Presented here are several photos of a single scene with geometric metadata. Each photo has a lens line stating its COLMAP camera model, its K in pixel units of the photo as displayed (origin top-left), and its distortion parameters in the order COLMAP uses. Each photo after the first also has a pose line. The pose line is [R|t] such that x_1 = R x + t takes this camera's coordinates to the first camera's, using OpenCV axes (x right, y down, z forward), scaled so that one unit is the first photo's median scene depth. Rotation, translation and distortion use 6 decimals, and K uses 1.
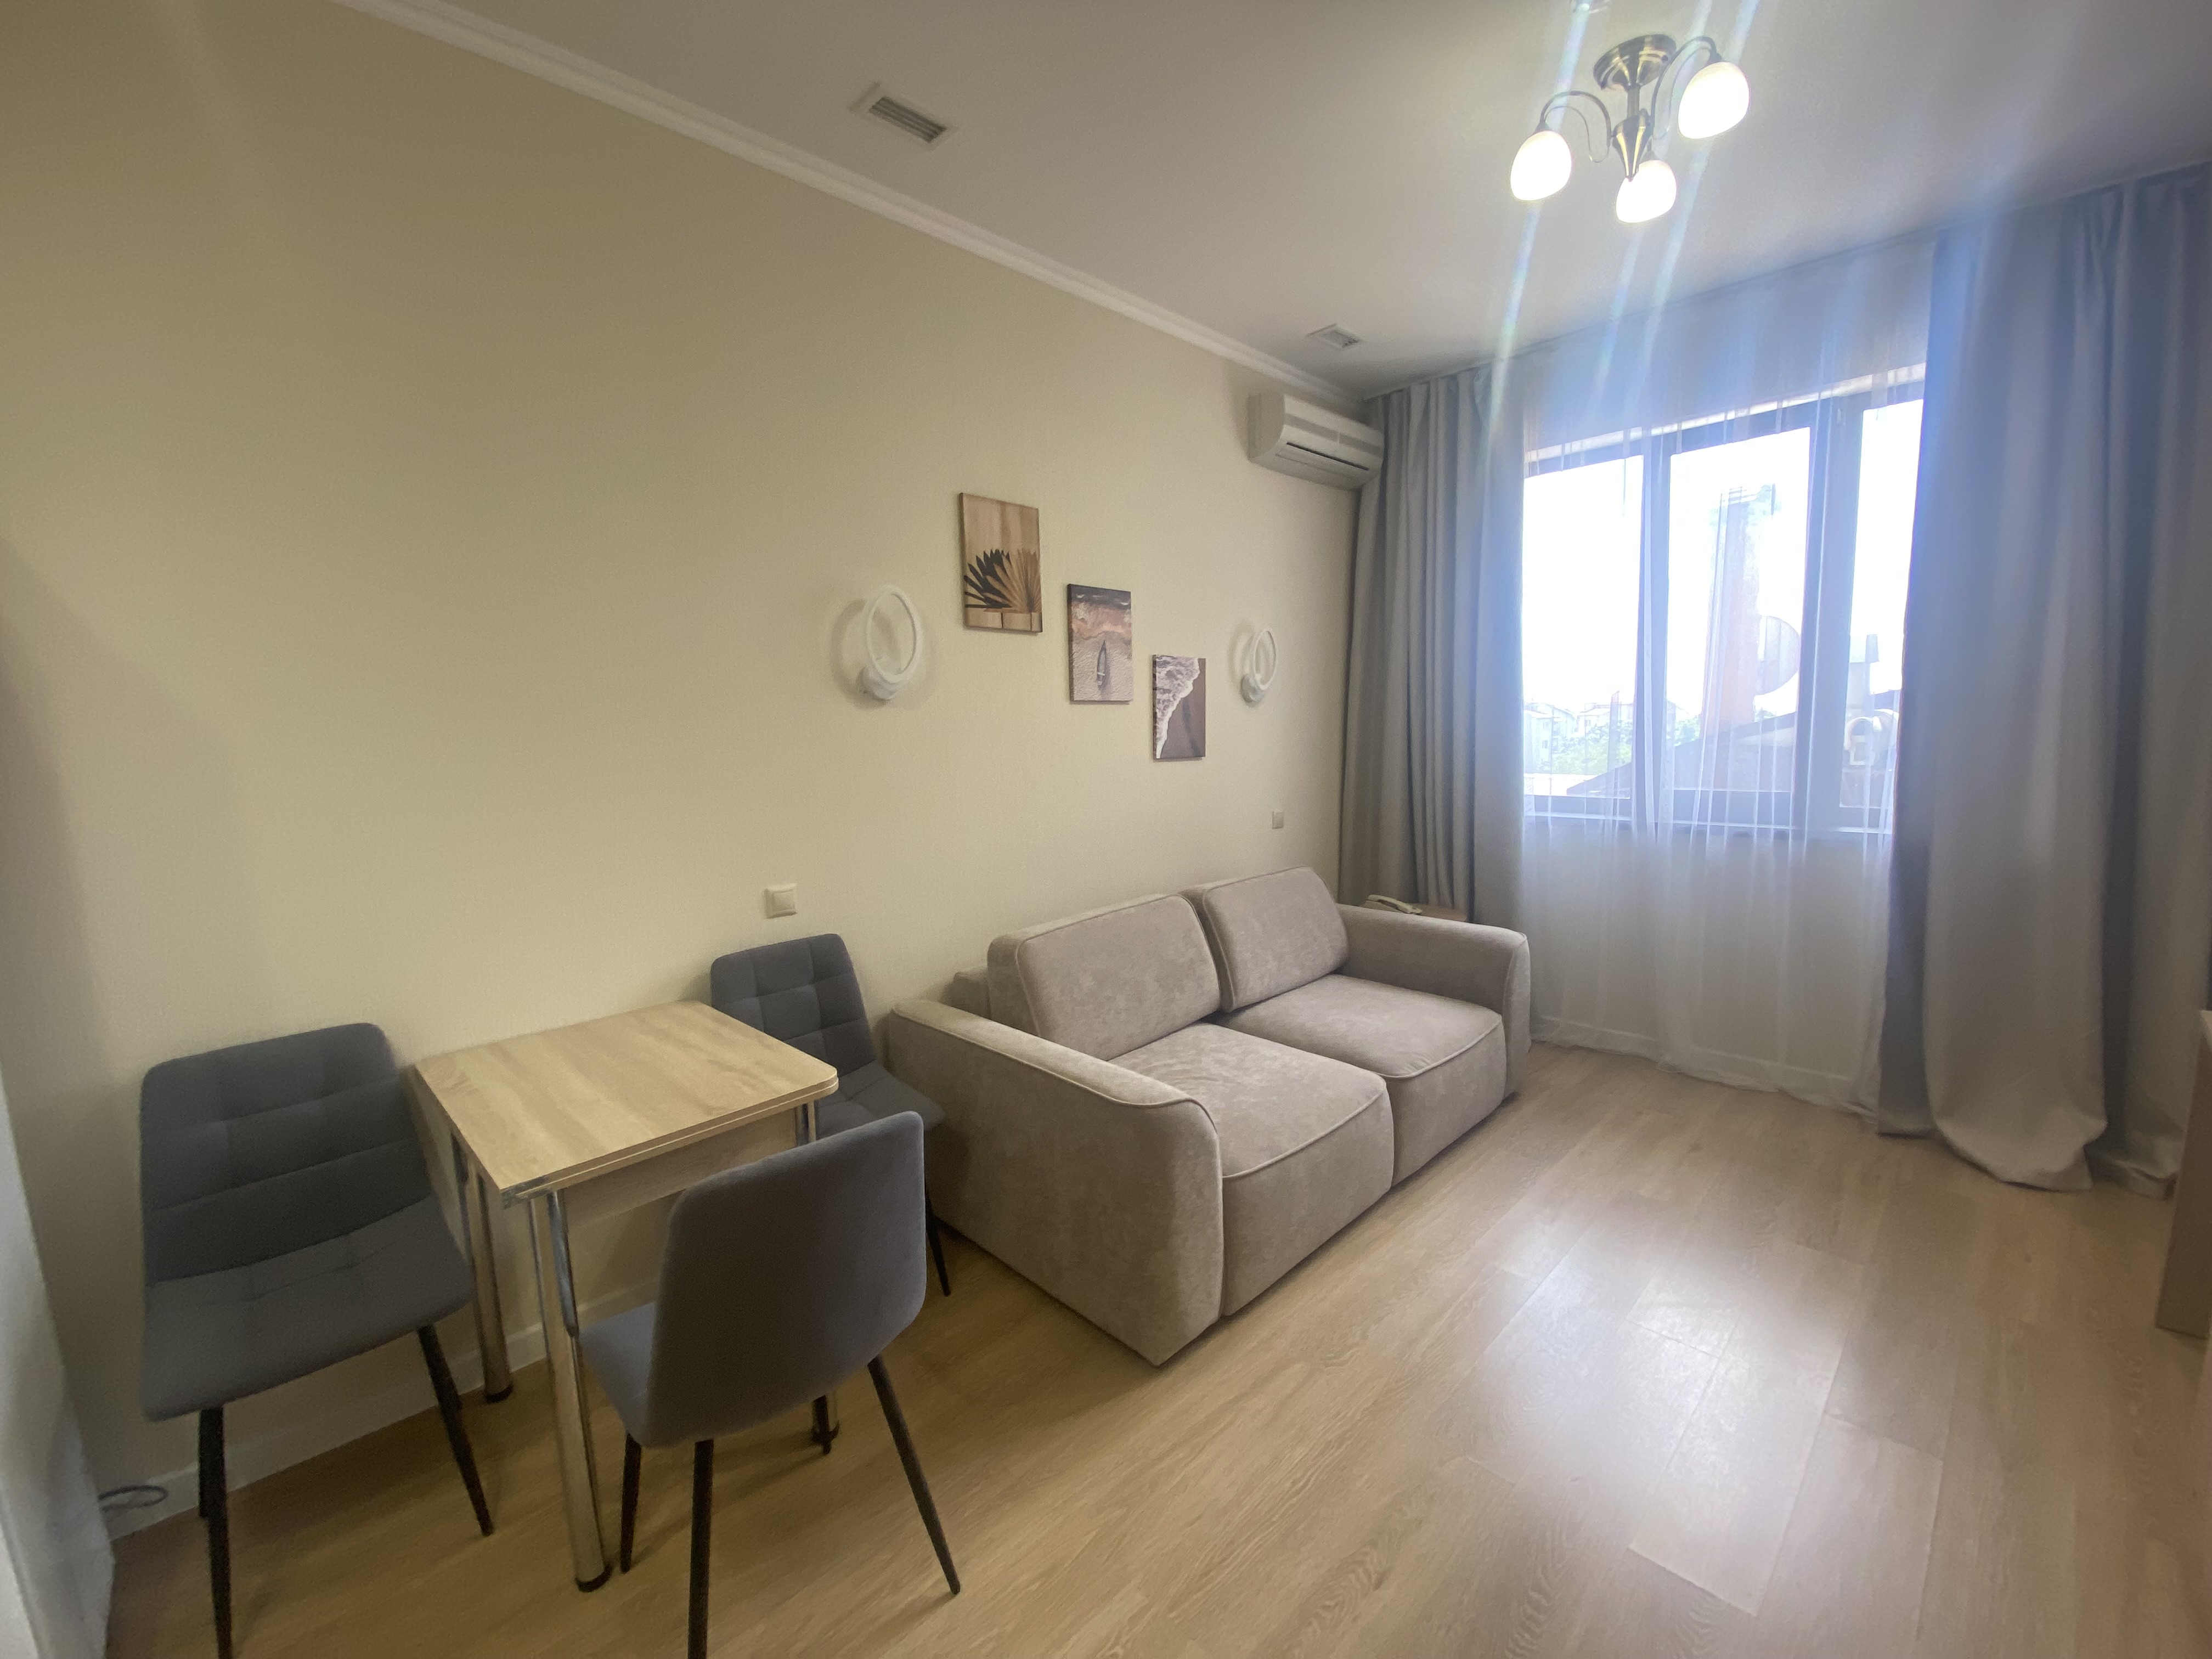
lens RADIAL K [[939.6, 0, 1106.0], [0, 939.6, 829.5], [0, 0, 1]] dist [0.031853, 0.000027]
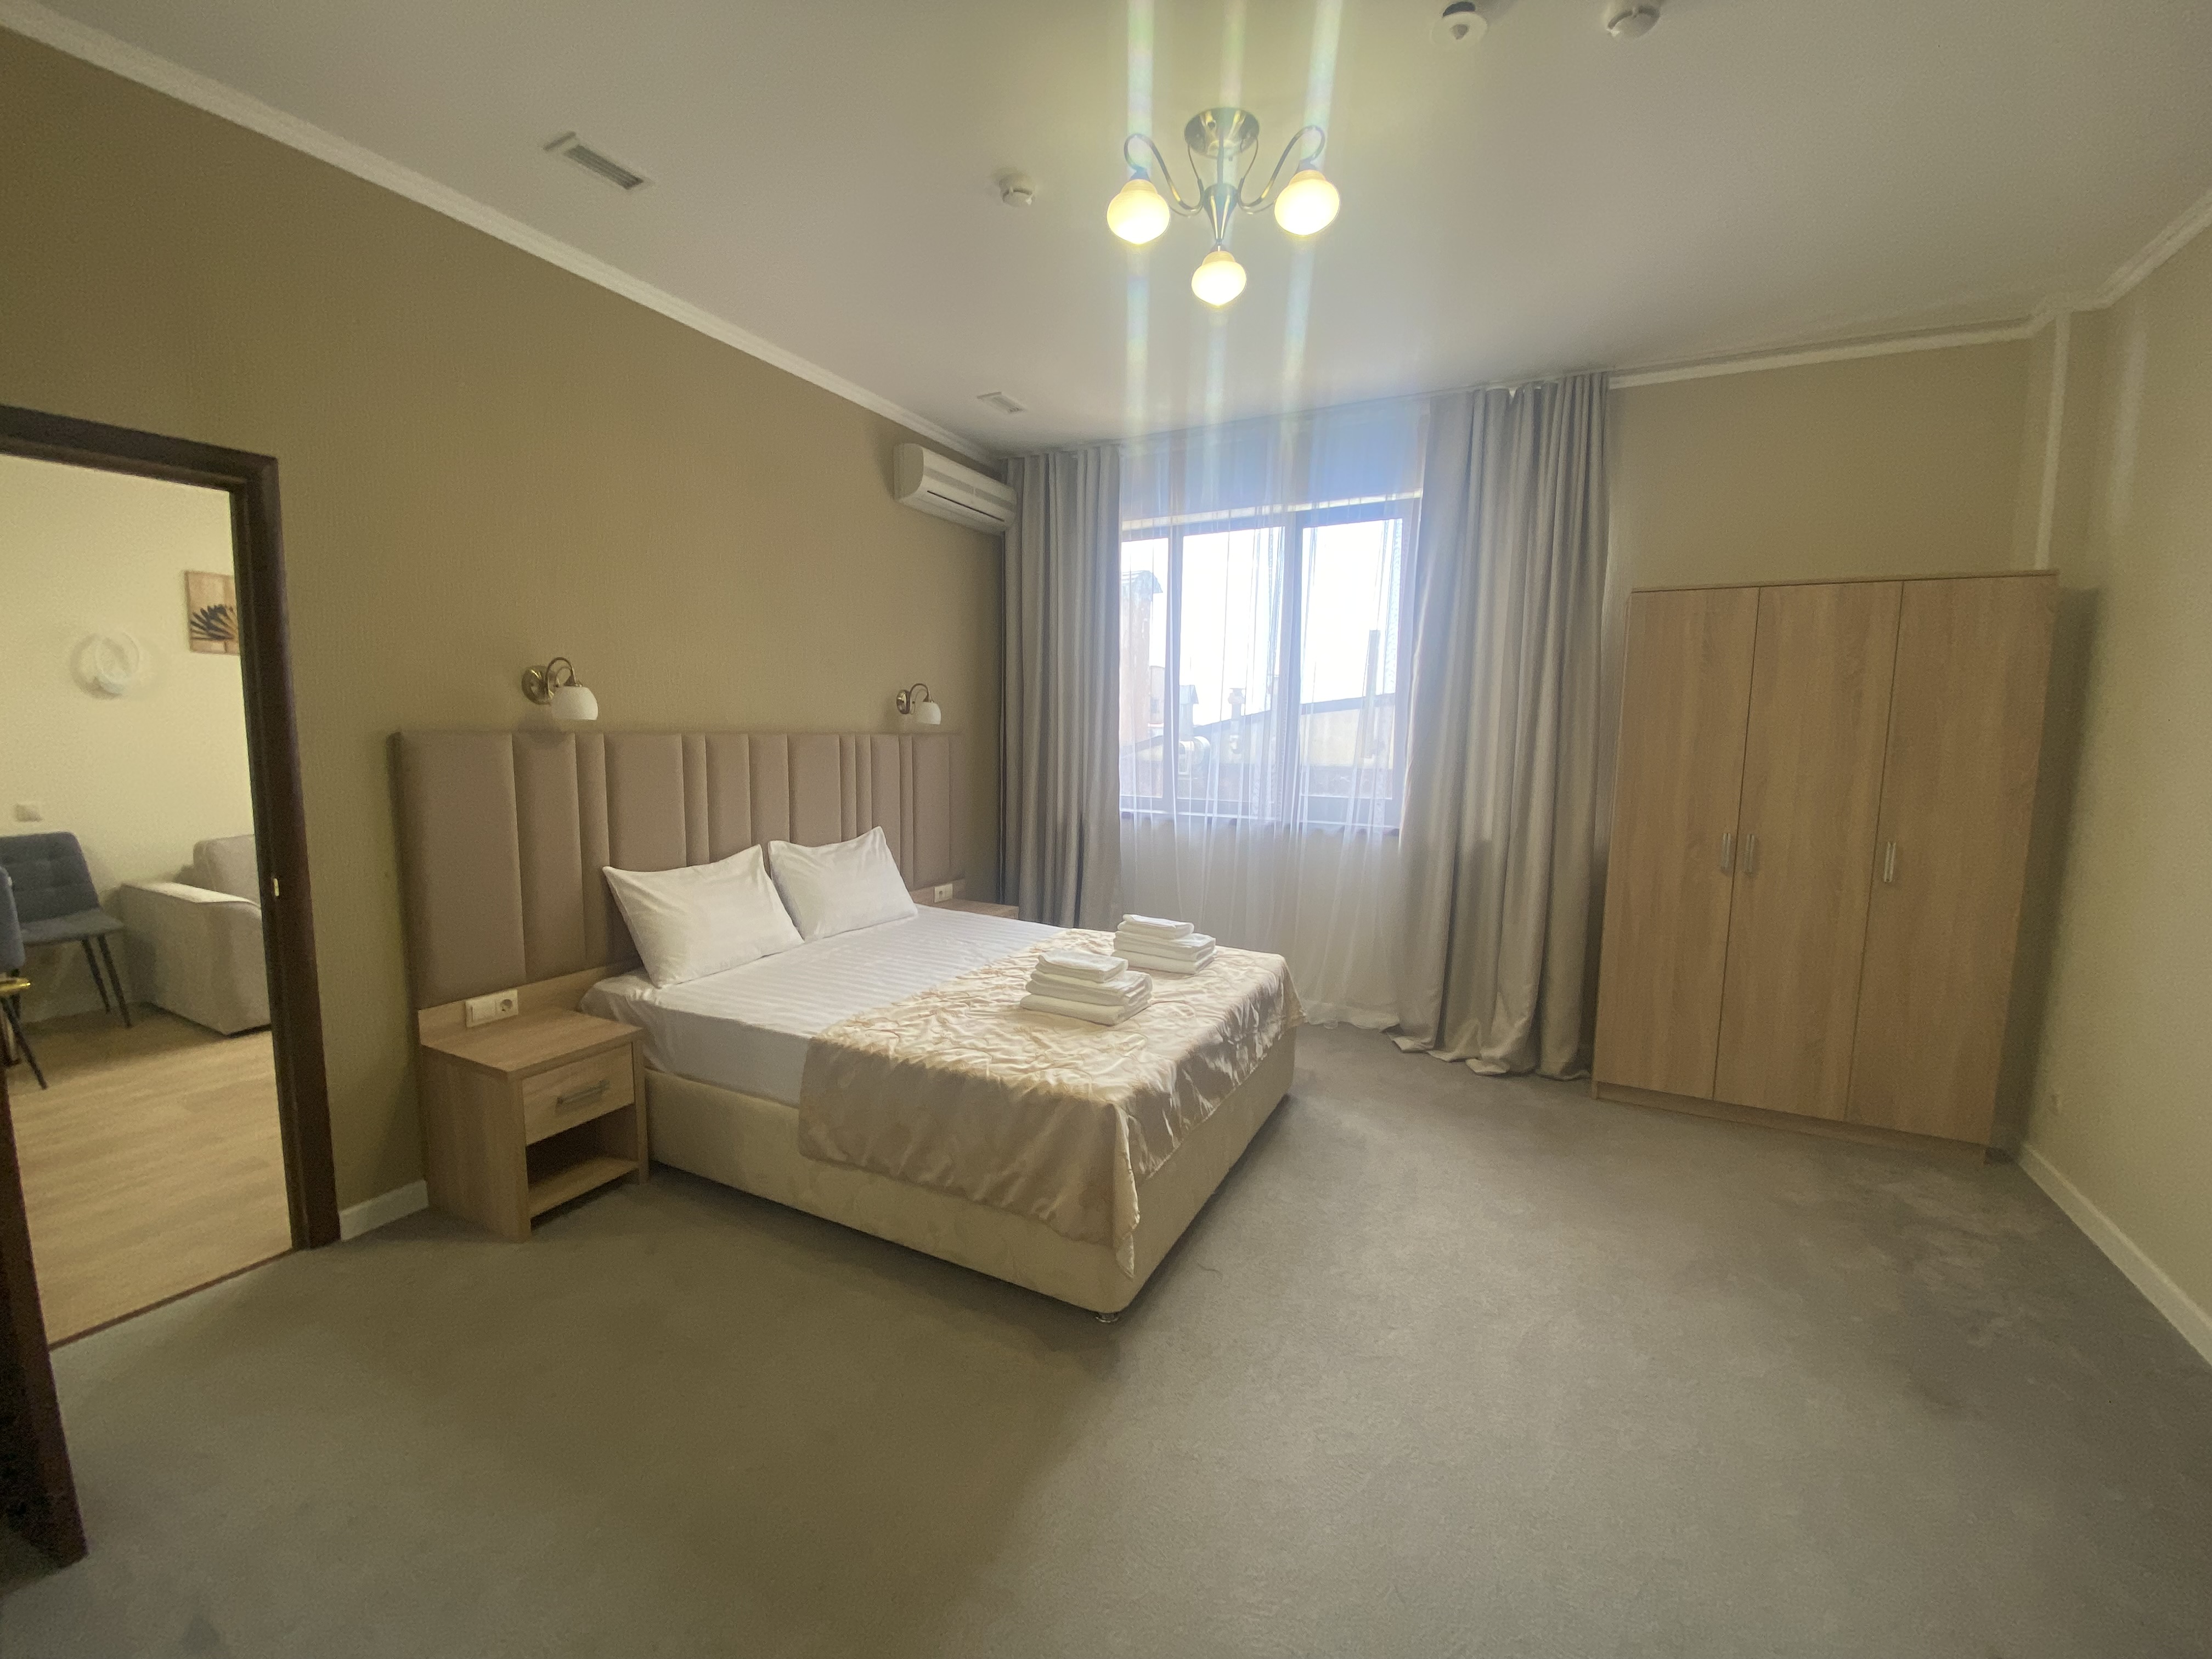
lens RADIAL K [[875.3, 0, 1115.3], [0, 875.3, 822.0], [0, 0, 1]] dist [0.027870, -0.025848]
pose [[0.977018, 0.029181, 0.211152, 0.203622], [-0.029765, 0.999557, -0.000410, 0.006139], [-0.211070, -0.005884, 0.977453, -0.150540]]
